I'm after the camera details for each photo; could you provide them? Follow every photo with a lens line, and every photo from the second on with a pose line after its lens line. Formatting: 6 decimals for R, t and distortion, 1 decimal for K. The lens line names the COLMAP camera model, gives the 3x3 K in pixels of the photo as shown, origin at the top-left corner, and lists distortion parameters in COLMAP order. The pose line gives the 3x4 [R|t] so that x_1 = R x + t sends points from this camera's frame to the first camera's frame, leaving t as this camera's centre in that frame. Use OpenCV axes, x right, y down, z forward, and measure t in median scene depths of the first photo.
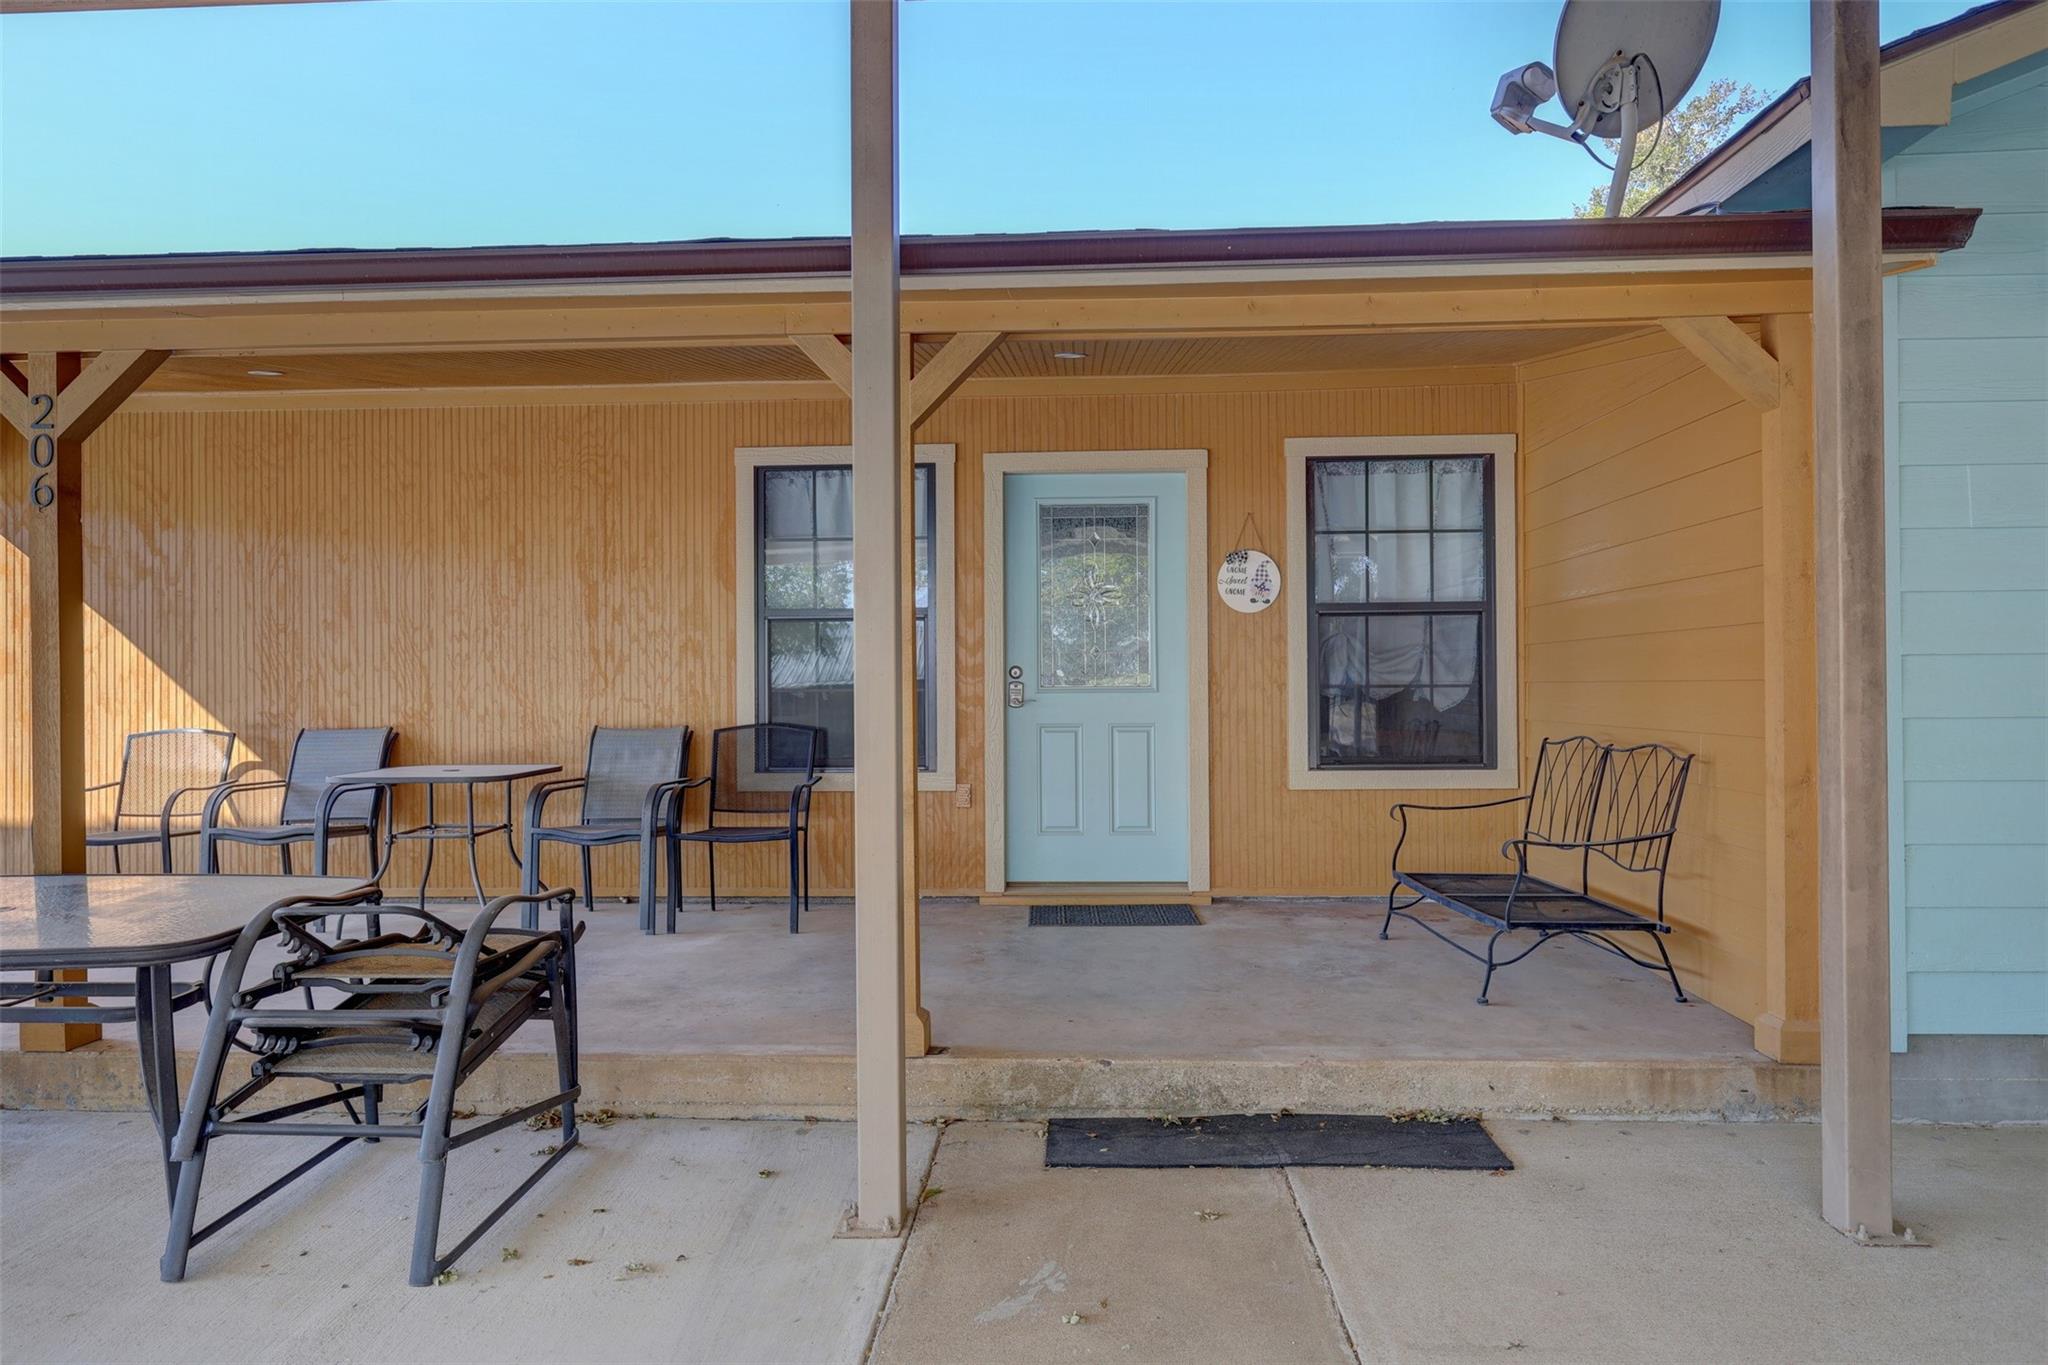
lens RADIAL K [[1295.5, 0, 1019.1], [0, 1295.5, 687.1], [0, 0, 1]] dist [0.000019, -0.000053]
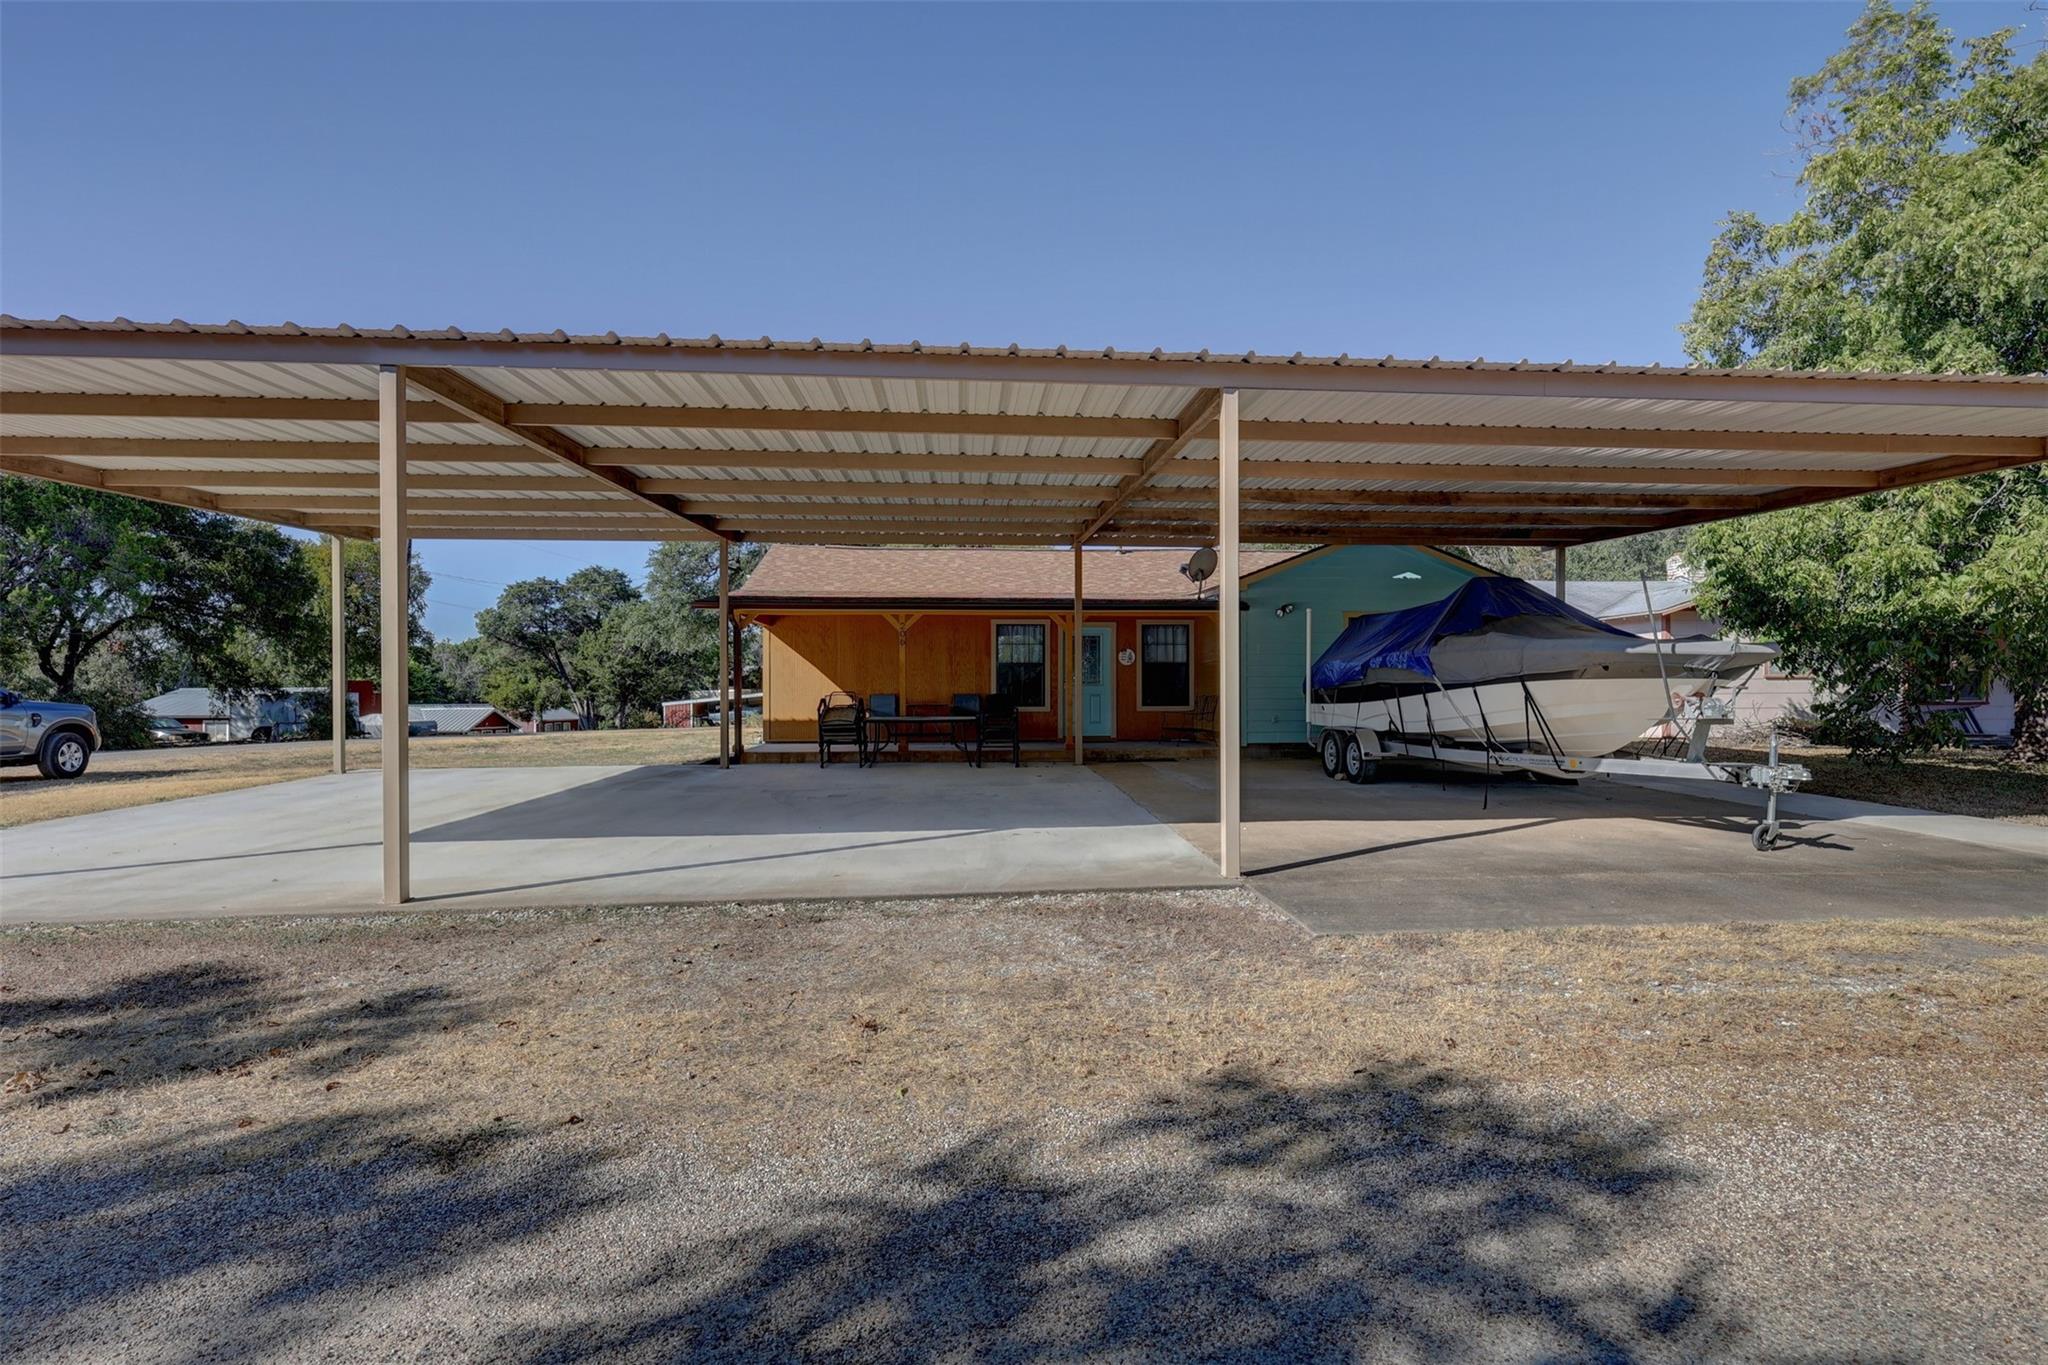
lens RADIAL K [[969.7, 0, 1023.7], [0, 969.7, 686.1], [0, 0, 1]] dist [0.001392, 0.001444]
pose [[0.994688, 0.004742, 0.102825, -0.421225], [-0.005048, 0.999984, 0.002719, -0.000406], [-0.102811, -0.003224, 0.994696, -1.823163]]
